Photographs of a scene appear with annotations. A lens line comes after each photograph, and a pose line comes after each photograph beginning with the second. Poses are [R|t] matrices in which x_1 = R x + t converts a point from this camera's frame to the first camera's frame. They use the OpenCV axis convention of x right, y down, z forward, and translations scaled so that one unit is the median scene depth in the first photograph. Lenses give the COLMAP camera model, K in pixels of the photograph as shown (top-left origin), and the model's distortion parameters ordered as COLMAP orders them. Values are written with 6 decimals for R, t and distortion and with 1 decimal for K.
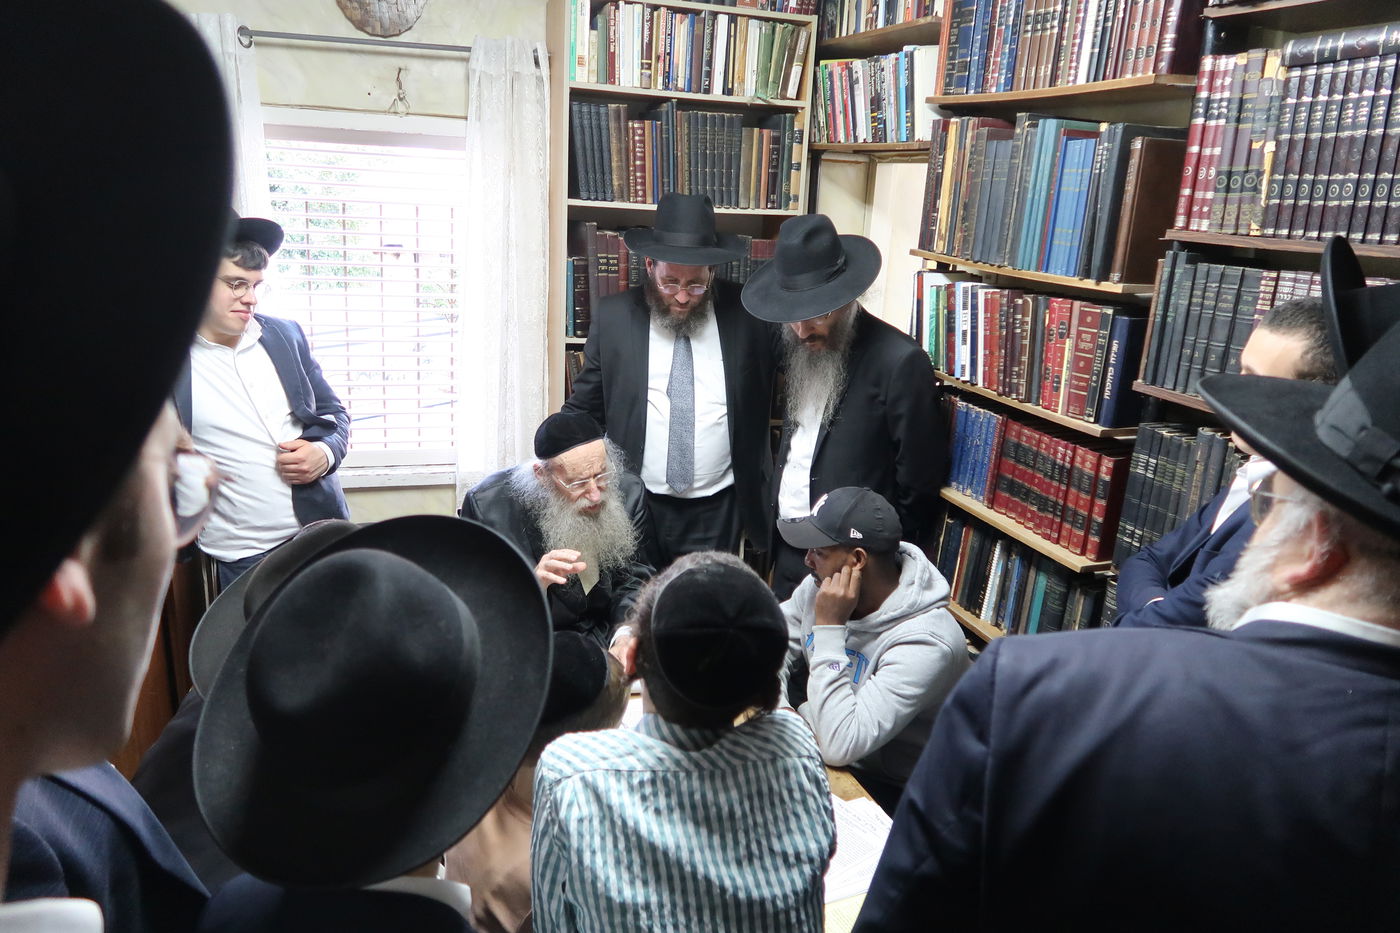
lens RADIAL K [[956.4, 0, 697.4], [0, 956.4, 466.8], [0, 0, 1]] dist [-0.028886, 0.010709]
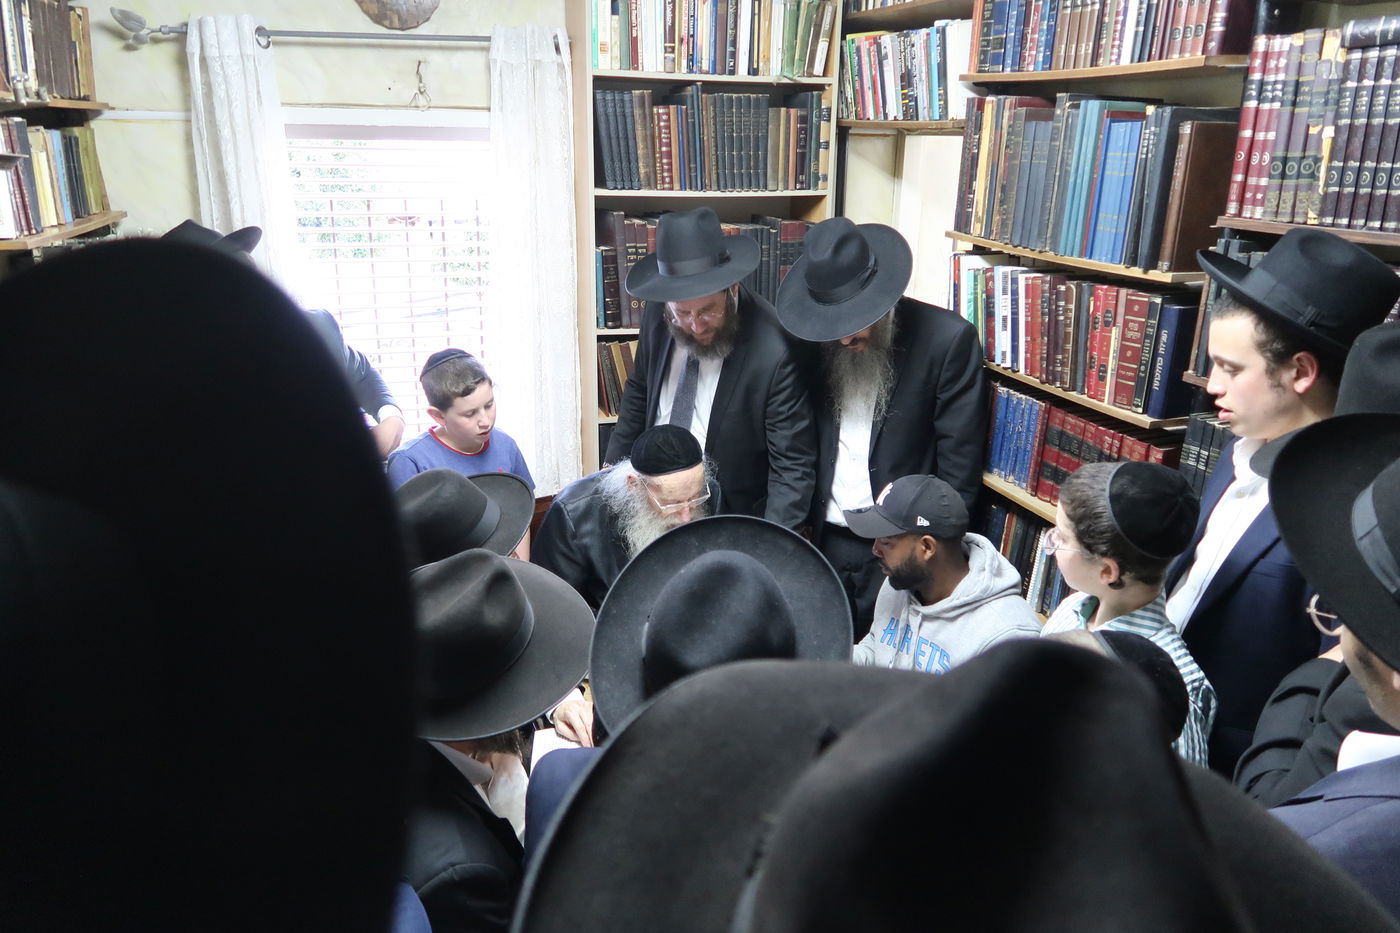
lens RADIAL K [[956.4, 0, 697.4], [0, 956.4, 466.8], [0, 0, 1]] dist [-0.028886, 0.010709]
pose [[0.999255, -0.030406, -0.023788, -0.017644], [0.031415, 0.998571, 0.043226, -0.040157], [0.022439, -0.043942, 0.998782, 0.005121]]
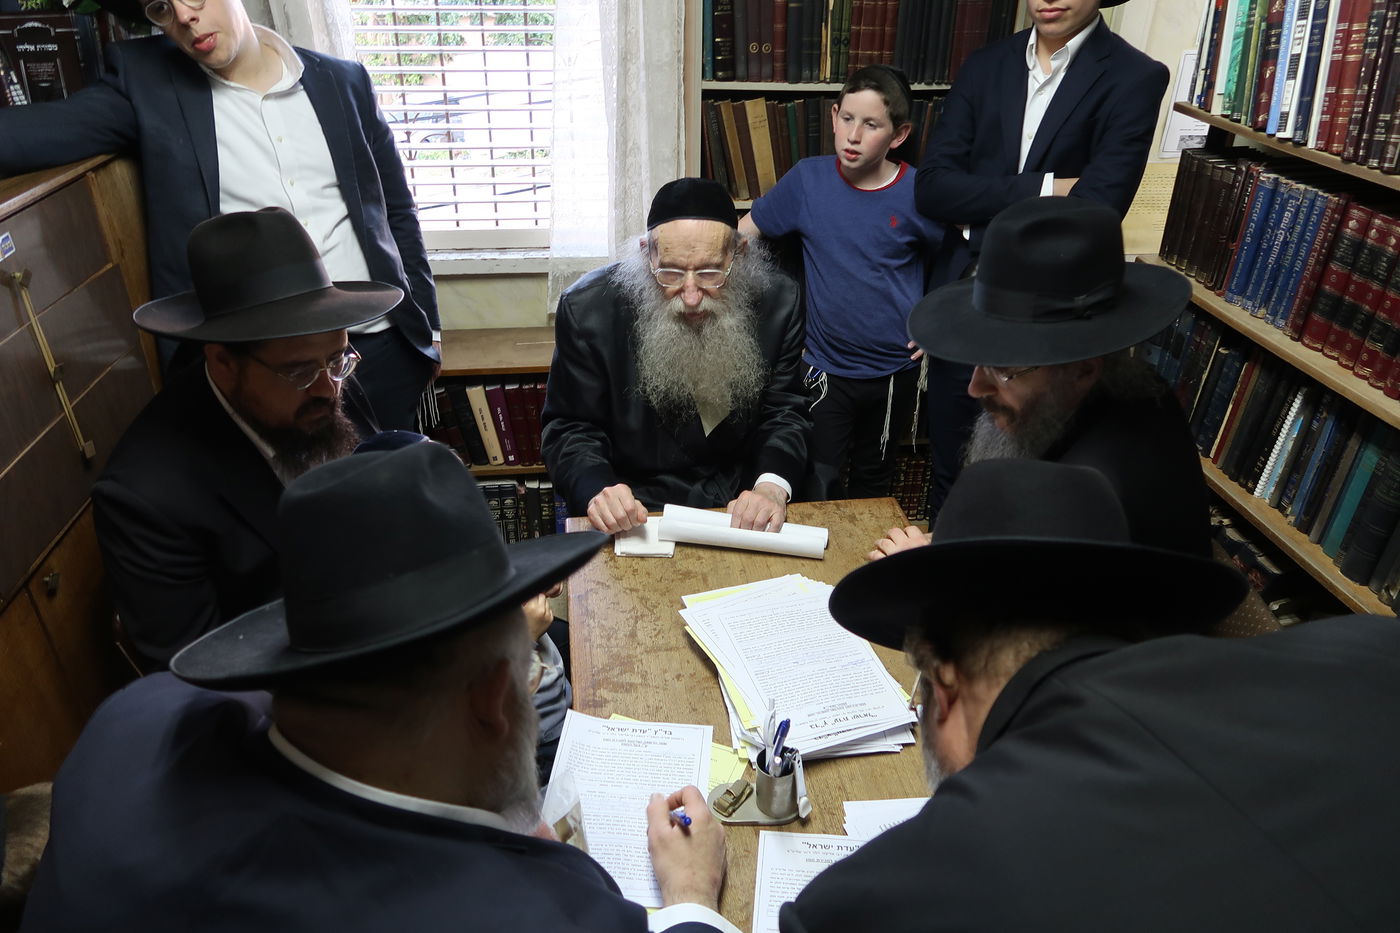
lens RADIAL K [[956.4, 0, 697.4], [0, 956.4, 466.8], [0, 0, 1]] dist [-0.028886, 0.010709]
pose [[0.978279, 0.062971, -0.197498, 0.033840], [-0.015102, 0.971863, 0.235063, -0.019230], [0.206743, -0.226974, 0.951704, 0.262692]]
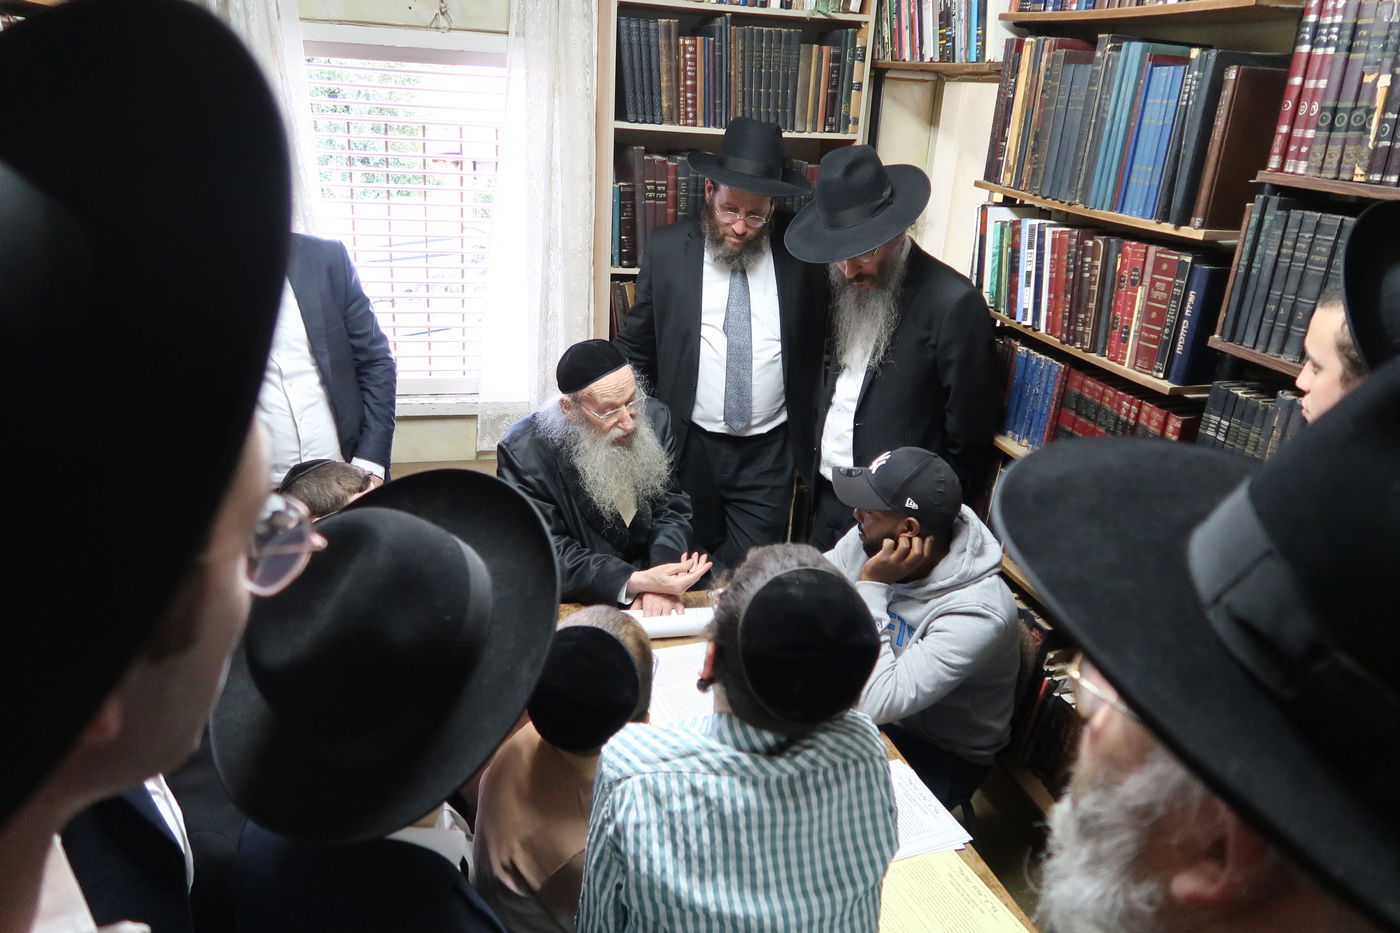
lens RADIAL K [[956.4, 0, 697.4], [0, 956.4, 466.8], [0, 0, 1]] dist [-0.028886, 0.010709]
pose [[0.997963, 0.026844, -0.057880, 0.013769], [-0.021614, 0.995783, 0.089160, -0.027929], [0.060030, -0.087727, 0.994334, 0.031115]]
